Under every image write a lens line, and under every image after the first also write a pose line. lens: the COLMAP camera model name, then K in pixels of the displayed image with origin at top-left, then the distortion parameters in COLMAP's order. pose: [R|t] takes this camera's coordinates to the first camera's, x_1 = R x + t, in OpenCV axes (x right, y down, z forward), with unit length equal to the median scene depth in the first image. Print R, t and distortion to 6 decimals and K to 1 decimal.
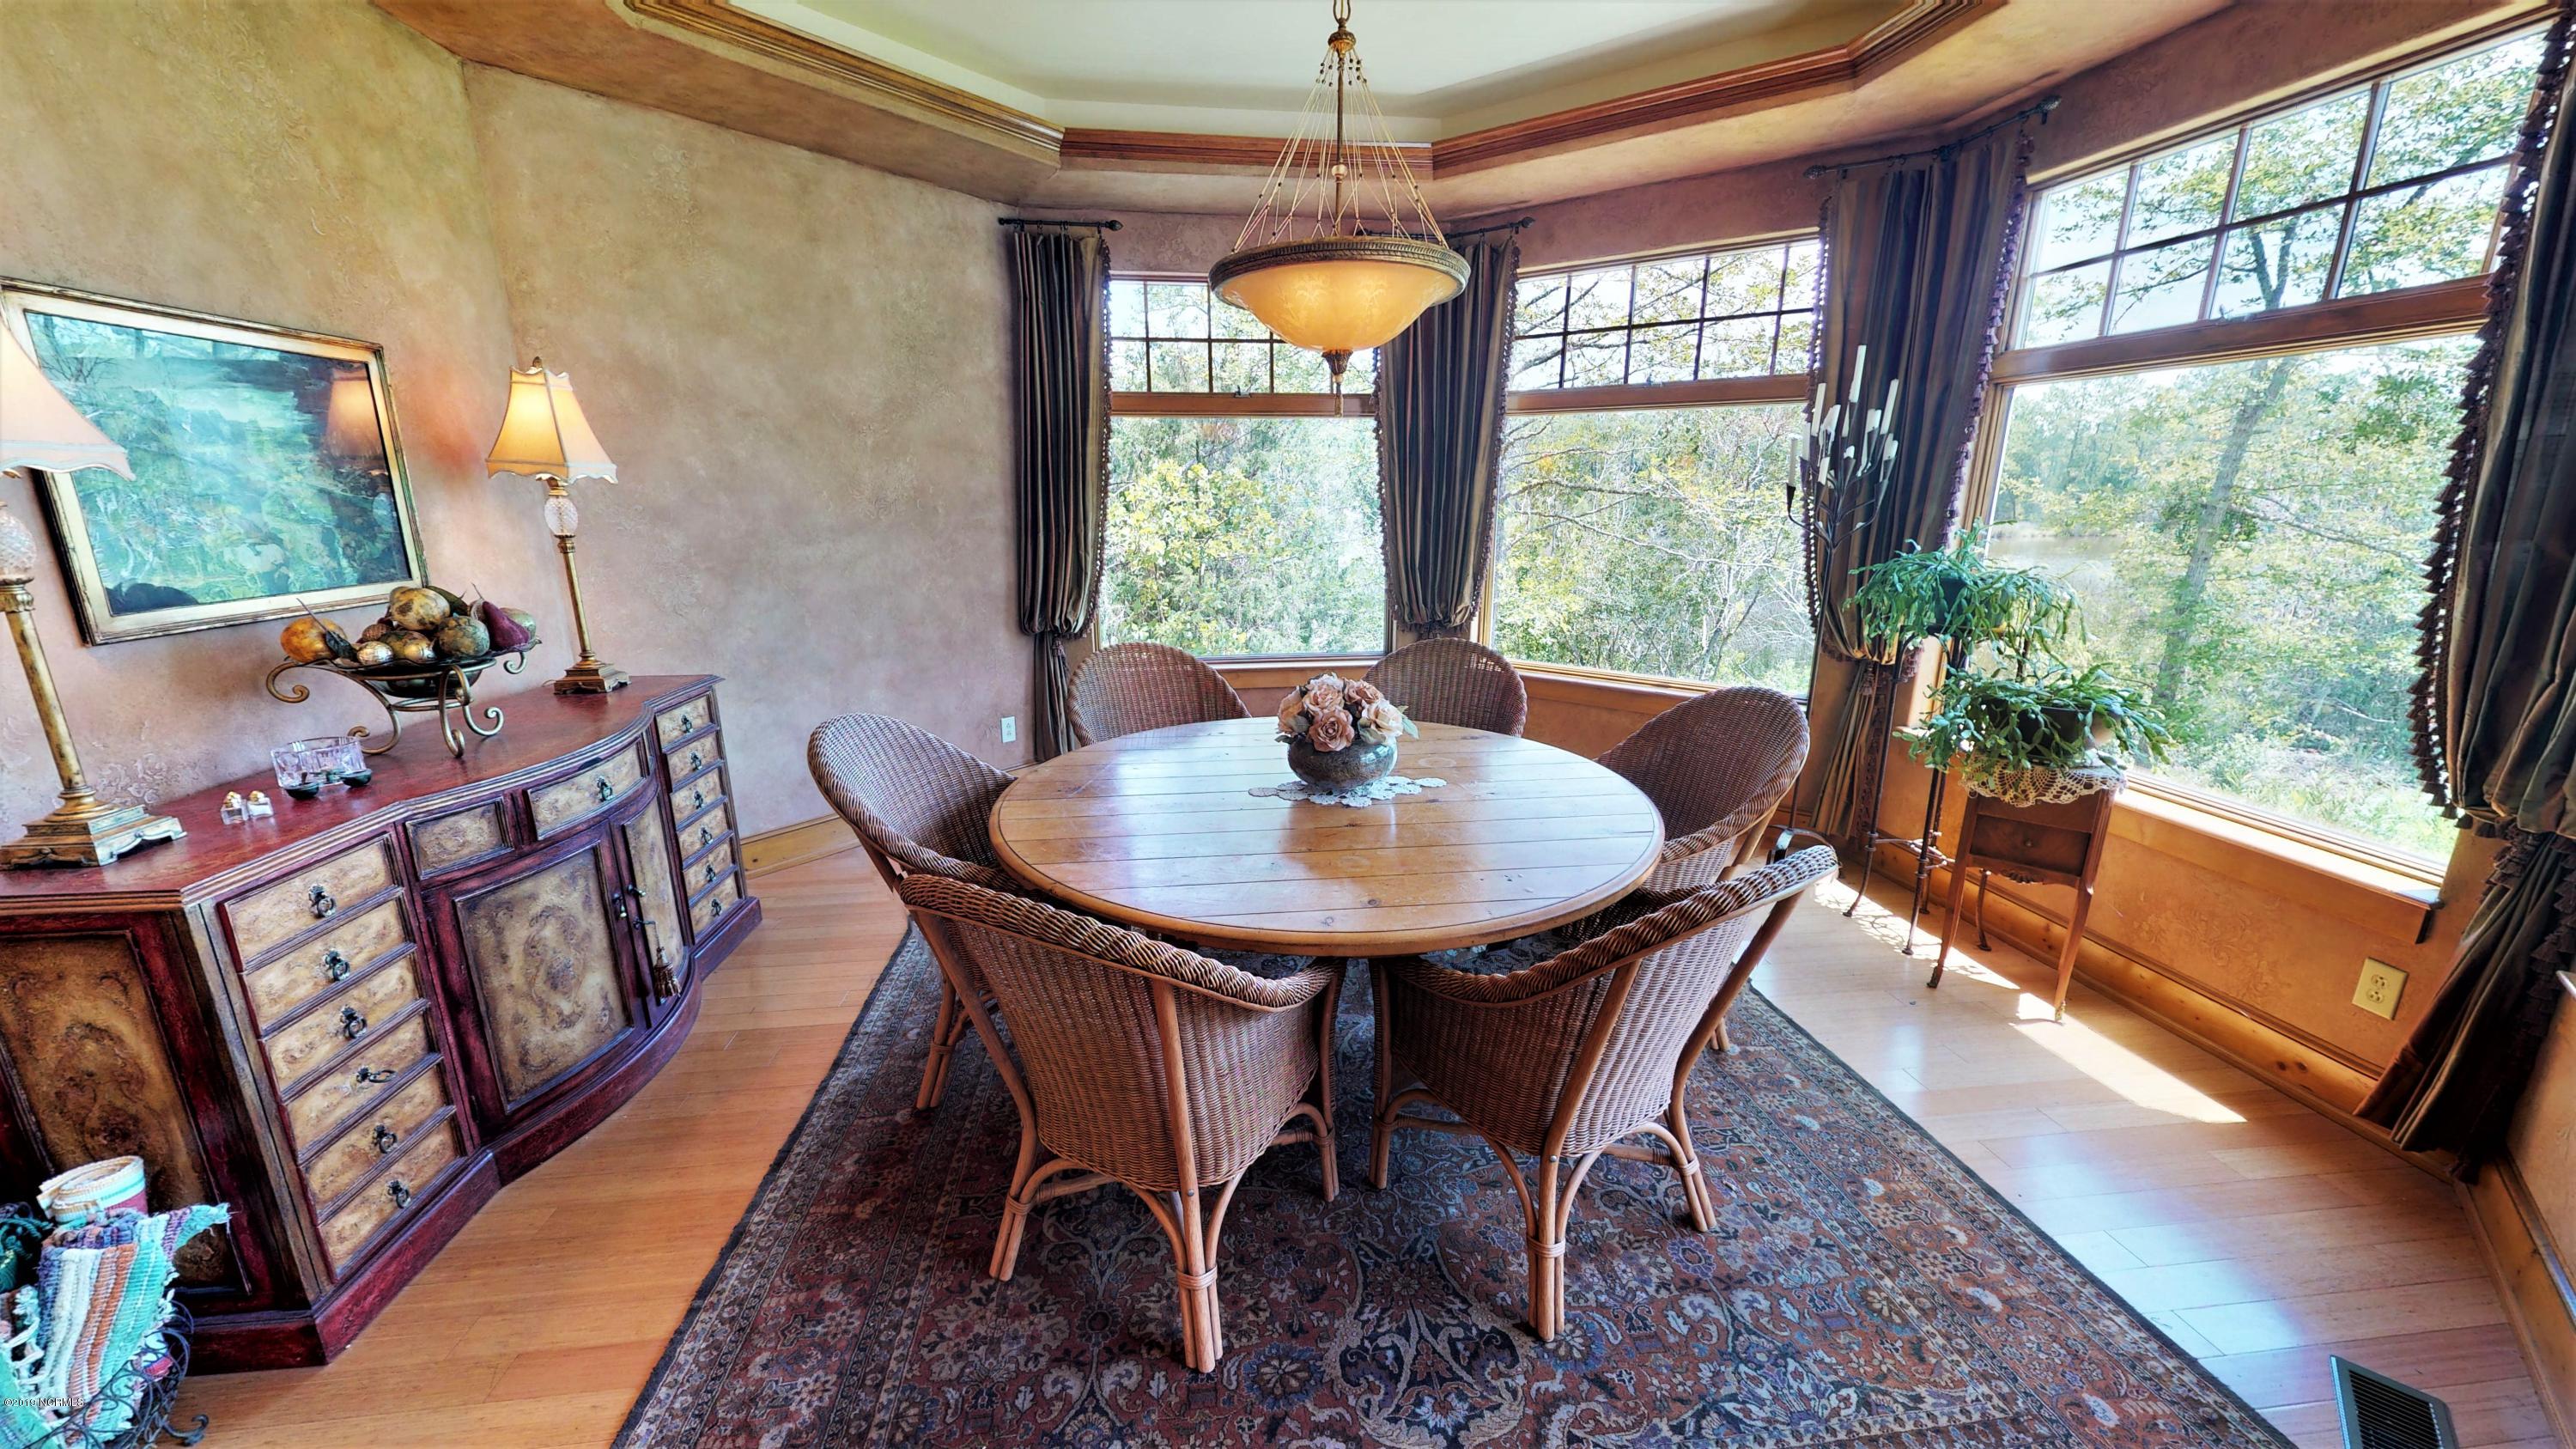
lens RADIAL K [[941.4, 0, 1288.0], [0, 941.4, 724.5], [0, 0, 1]] dist [-0.000074, -0.000247]
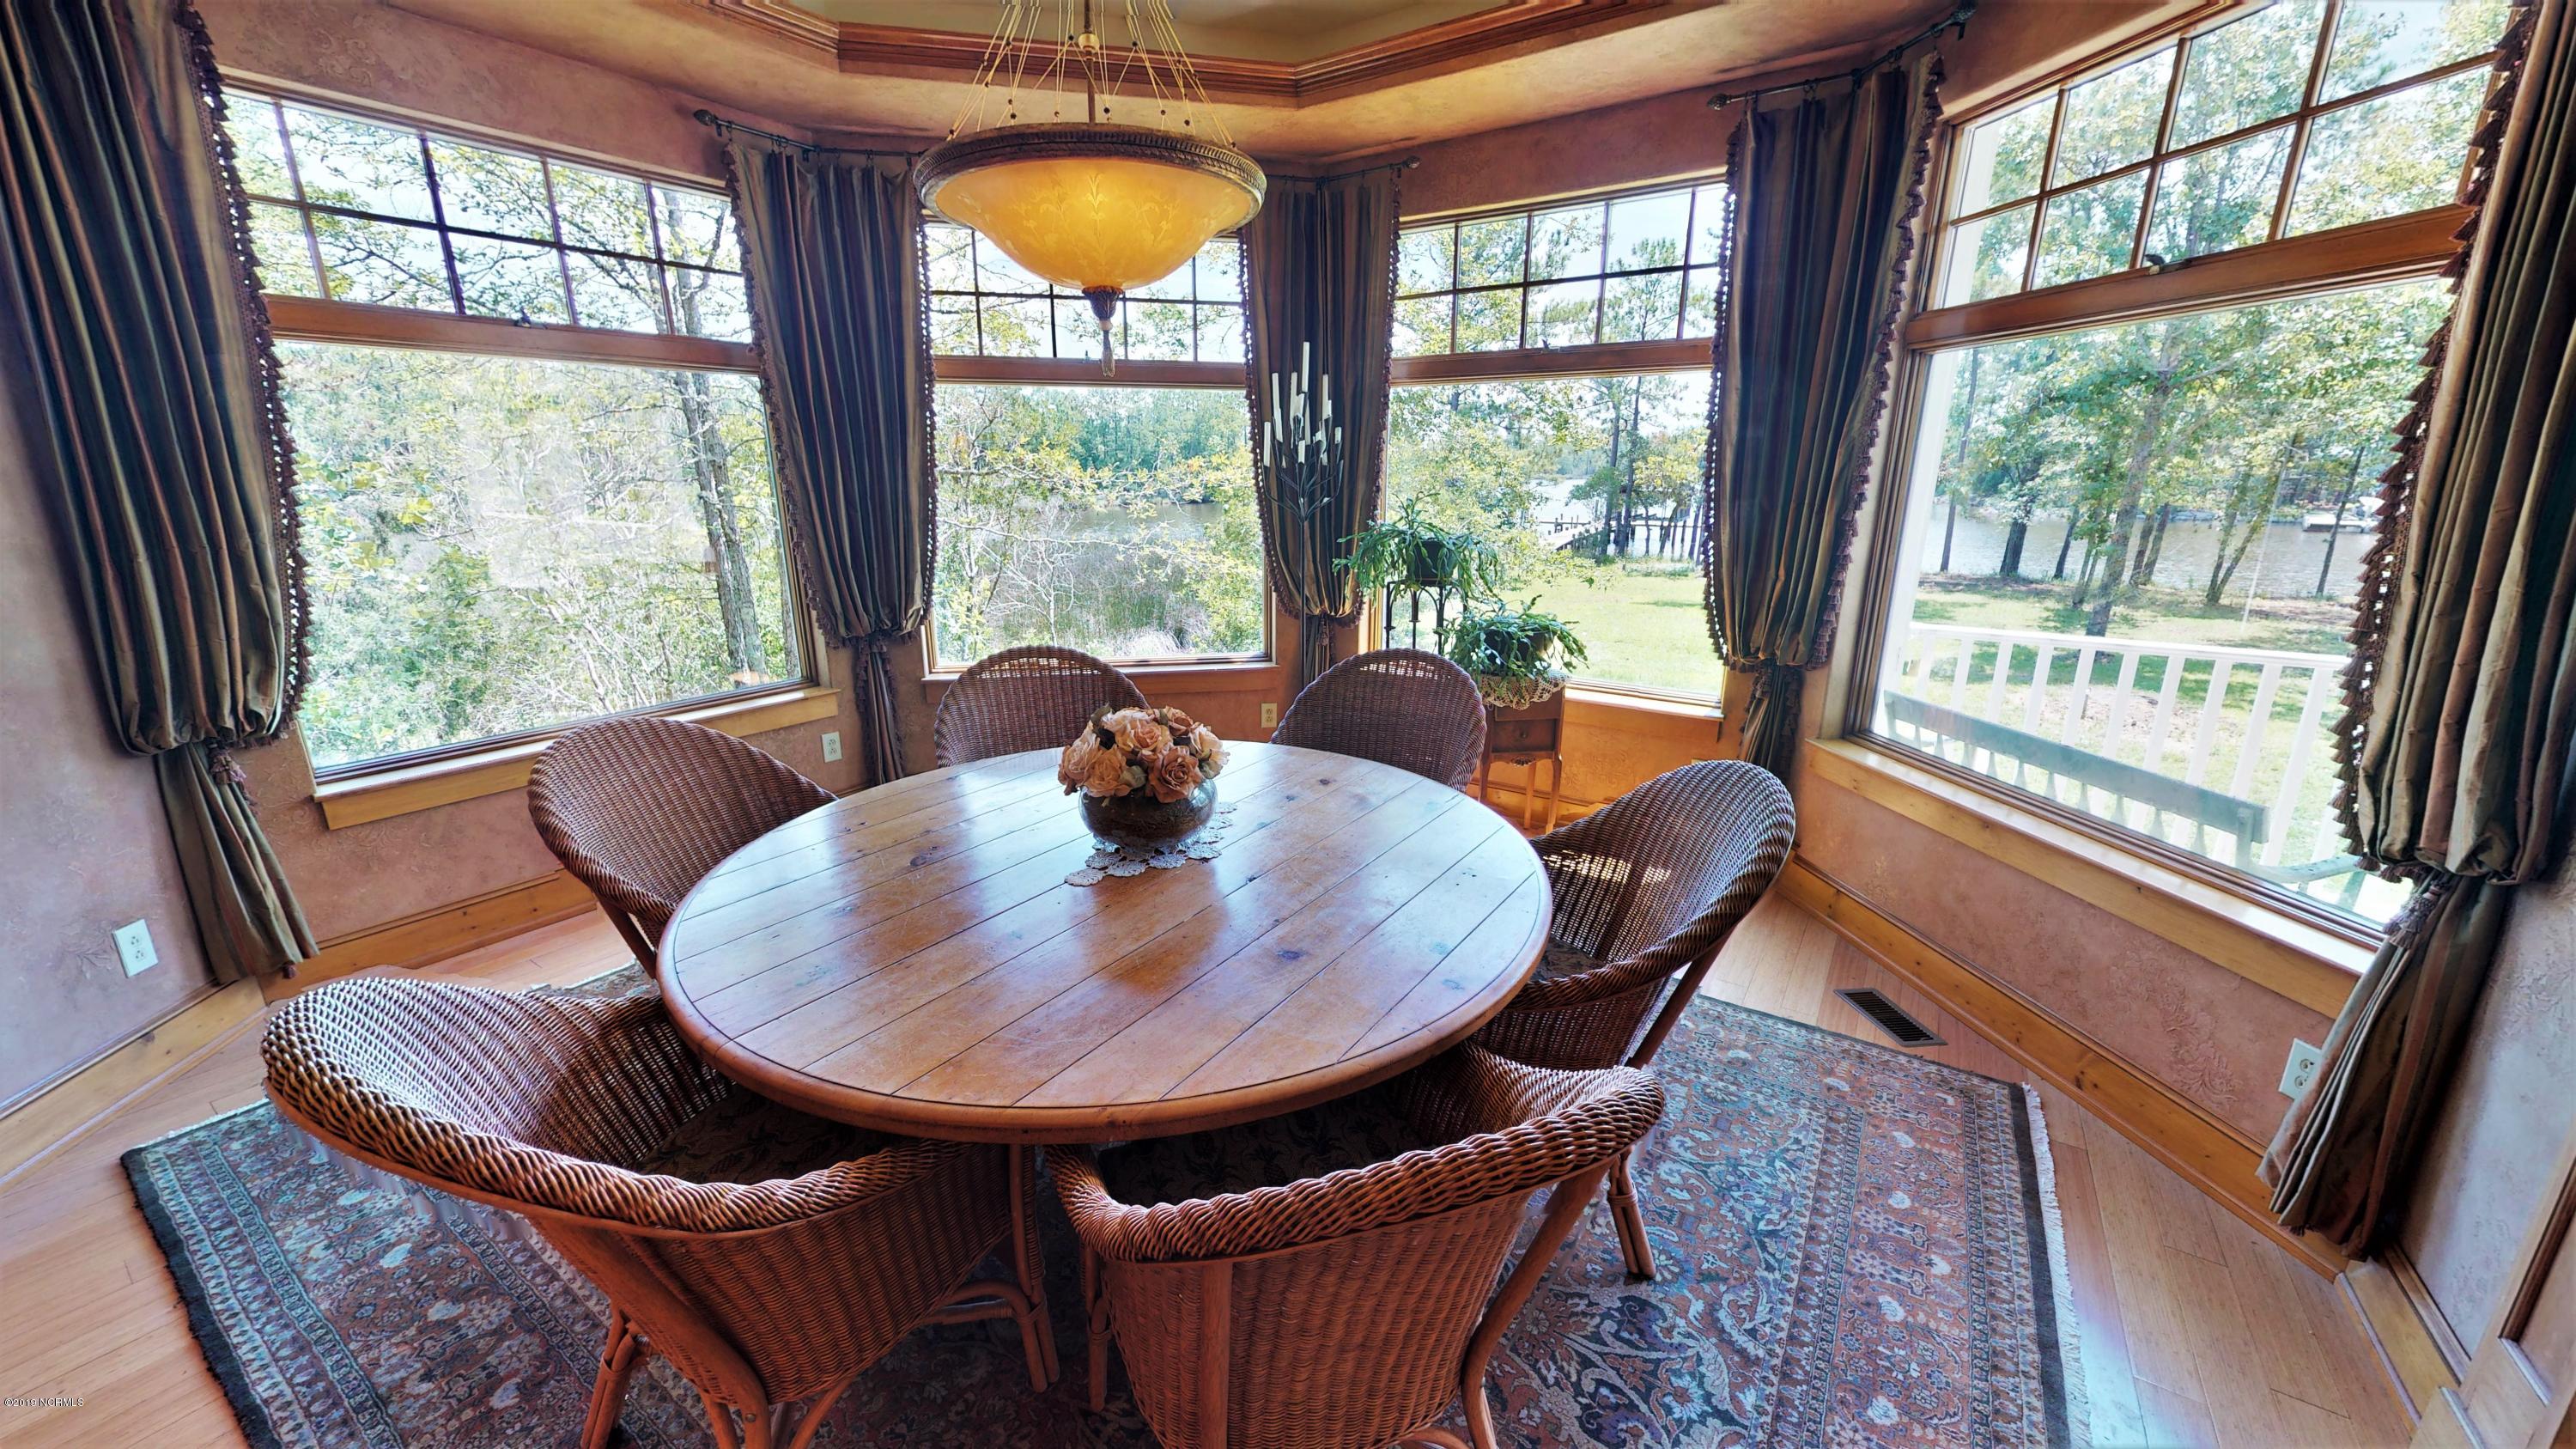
lens RADIAL K [[941.4, 0, 1288.0], [0, 941.4, 724.5], [0, 0, 1]] dist [-0.000074, -0.000247]
pose [[0.657662, -0.198677, 0.726642, -0.393911], [0.183066, 0.977829, 0.101668, -0.084334], [-0.730731, 0.066160, 0.679452, 0.328550]]
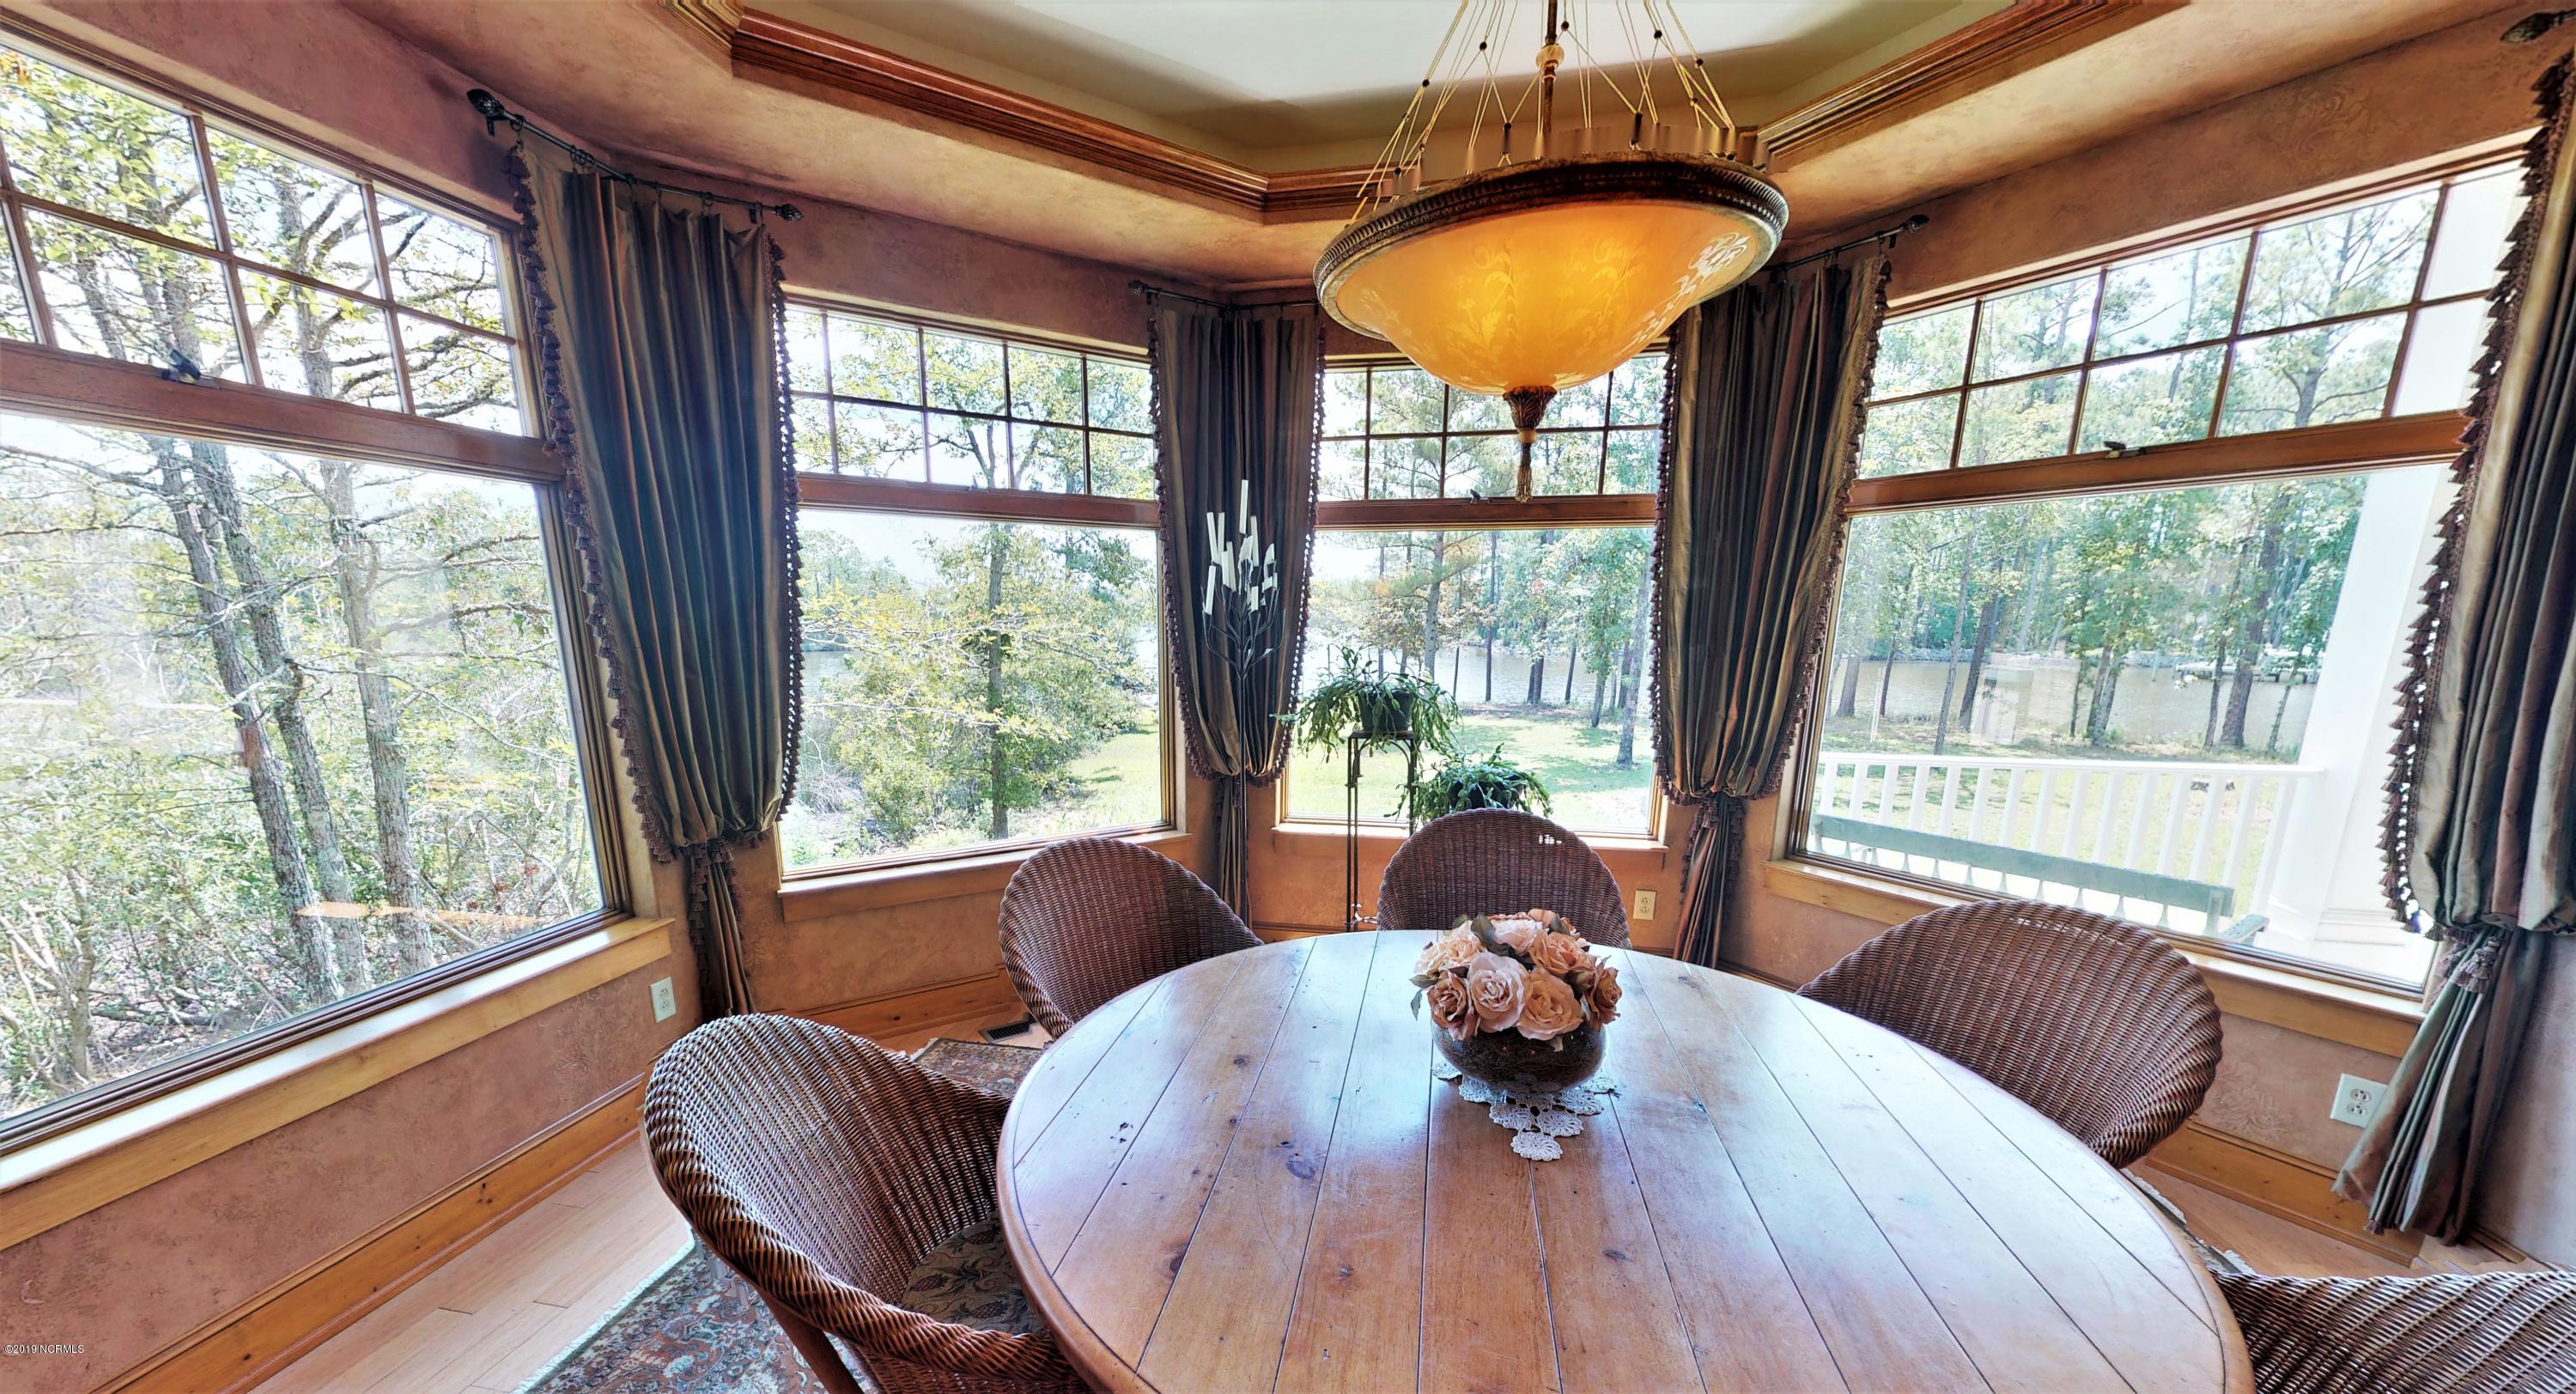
lens RADIAL K [[927.5, 0, 1229.6], [0, 927.5, 832.0], [0, 0, 1]] dist [0.000578, 0.000168]
pose [[0.330216, -0.214983, 0.919097, -0.512446], [0.229086, 0.962858, 0.142912, -0.216526], [-0.915684, 0.163360, 0.367201, 0.852107]]
